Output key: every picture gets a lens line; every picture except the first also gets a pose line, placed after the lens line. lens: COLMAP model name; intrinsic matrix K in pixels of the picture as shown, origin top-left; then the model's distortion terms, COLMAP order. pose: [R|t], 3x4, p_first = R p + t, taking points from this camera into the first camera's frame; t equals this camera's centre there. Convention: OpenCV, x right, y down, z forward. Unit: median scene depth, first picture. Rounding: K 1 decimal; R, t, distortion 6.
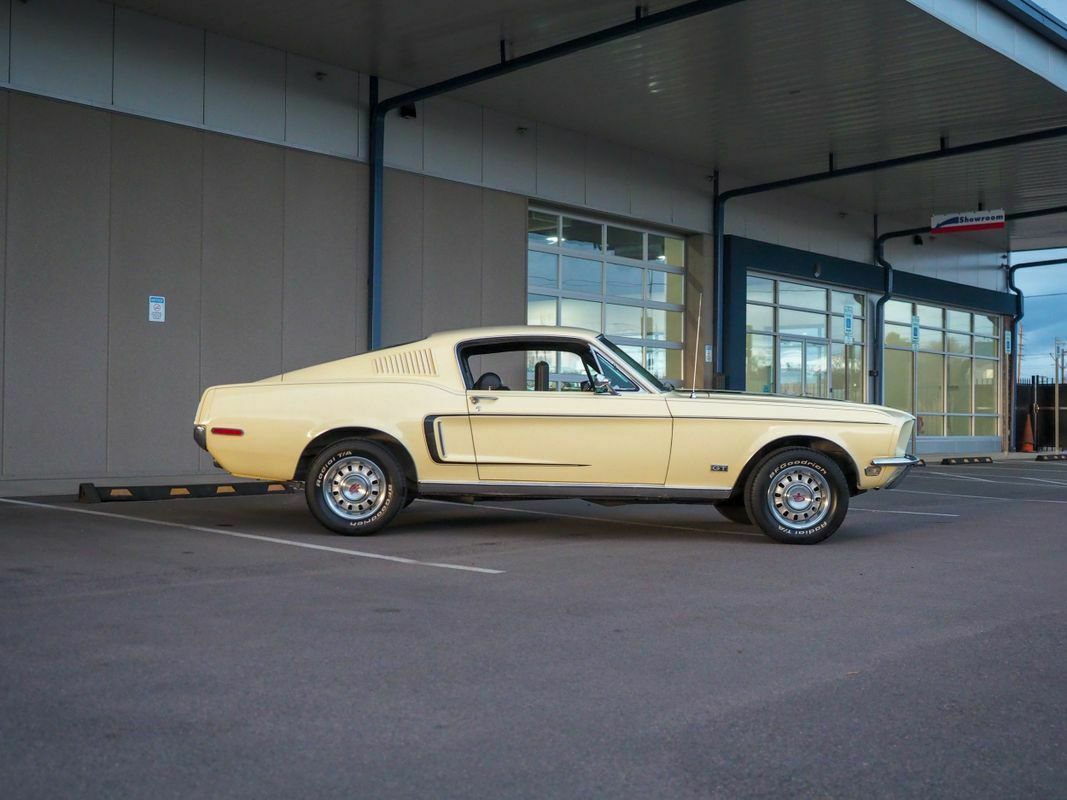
lens RADIAL K [[1306.9, 0, 531.4], [0, 1306.9, 370.8], [0, 0, 1]] dist [0.022703, 0.000000]
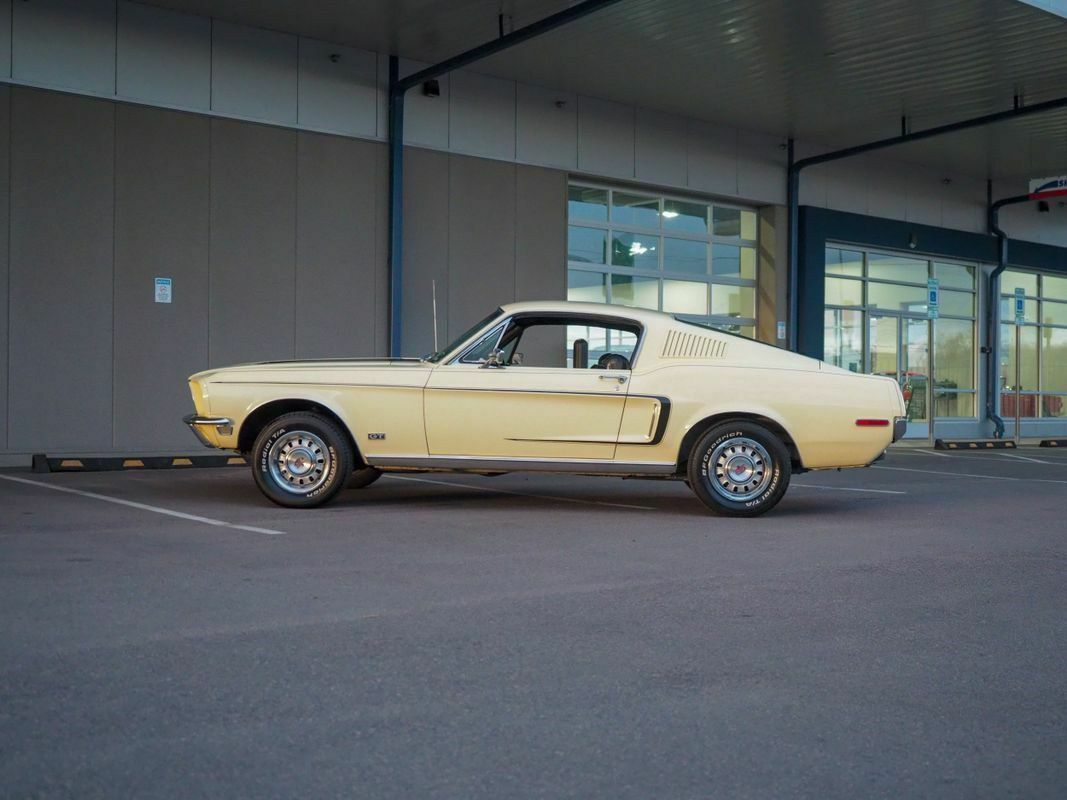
lens RADIAL K [[1361.2, 0, 526.0], [0, 1361.2, 360.0], [0, 0, 1]] dist [0.007722, 0.000000]
pose [[0.988558, -0.007472, -0.150653, 0.120145], [0.007997, 0.999964, 0.002877, 0.005275], [0.150626, -0.004049, 0.988582, -0.015632]]
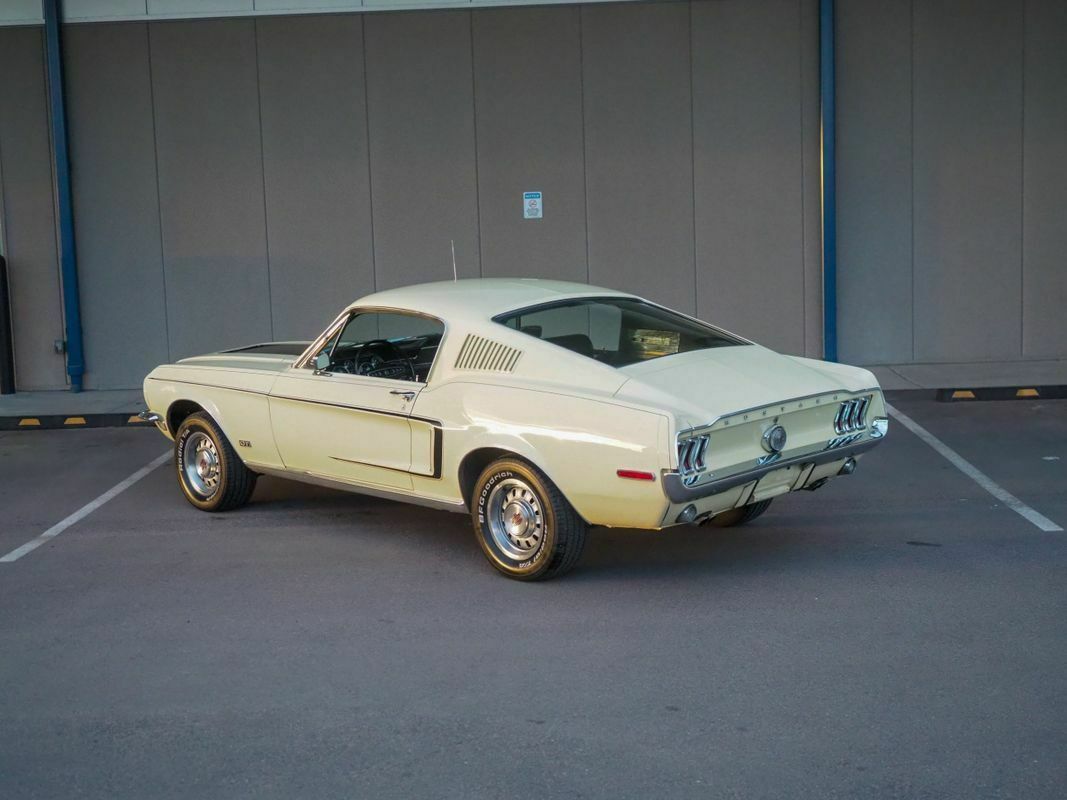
lens RADIAL K [[1472.8, 0, 532.4], [0, 1472.8, 396.3], [0, 0, 1]] dist [0.001709, 0.000000]
pose [[0.639272, 0.056935, -0.766870, 0.424904], [0.071267, 0.988577, 0.132804, -0.039385], [0.765671, -0.139551, 0.627911, 0.220507]]
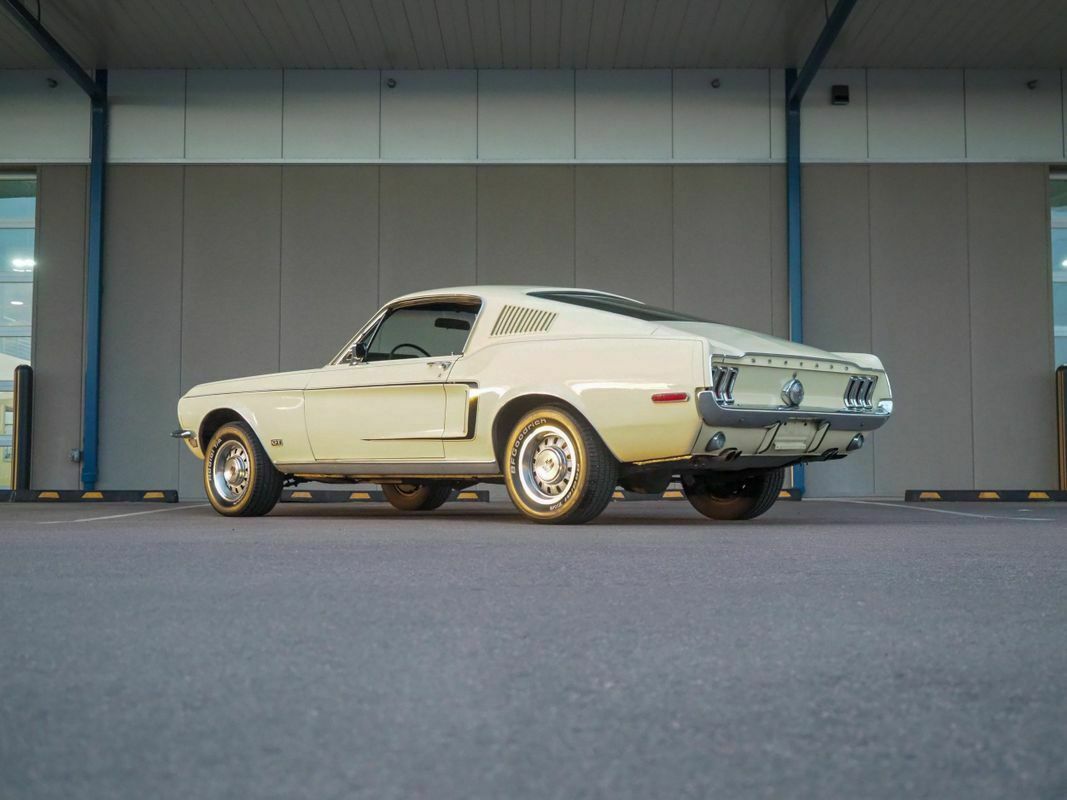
lens RADIAL K [[1361.2, 0, 531.5], [0, 1361.2, 402.0], [0, 0, 1]] dist [0.007722, 0.000000]
pose [[0.665675, -0.064515, -0.743448, 0.404275], [0.036877, 0.997883, -0.053576, 0.047649], [0.745330, 0.008248, 0.666644, 0.201475]]
